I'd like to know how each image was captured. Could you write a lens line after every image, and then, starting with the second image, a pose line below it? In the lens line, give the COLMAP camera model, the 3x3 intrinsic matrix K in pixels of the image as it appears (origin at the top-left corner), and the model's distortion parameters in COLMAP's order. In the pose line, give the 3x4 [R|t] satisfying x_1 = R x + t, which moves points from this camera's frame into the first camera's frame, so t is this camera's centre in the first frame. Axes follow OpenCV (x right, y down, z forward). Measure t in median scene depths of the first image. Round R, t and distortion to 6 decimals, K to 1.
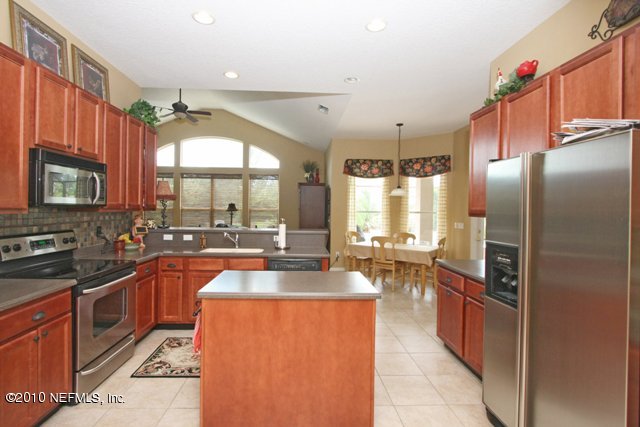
lens RADIAL K [[307.8, 0, 312.3], [0, 307.8, 209.5], [0, 0, 1]] dist [-0.003744, -0.000871]
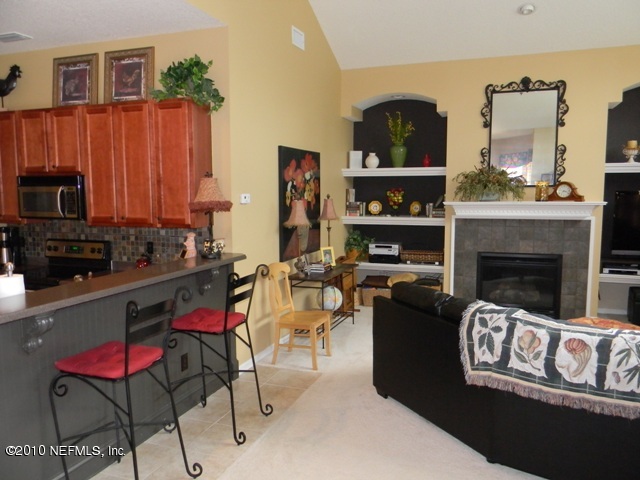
lens RADIAL K [[528.2, 0, 320.0], [0, 528.2, 240.0], [0, 0, 1]] dist [0.010581, -0.009146]
pose [[-0.397554, 0.078382, -0.914225, 0.526690], [-0.002797, 0.996237, 0.086630, -0.089462], [0.917575, 0.036997, -0.395838, 2.279979]]
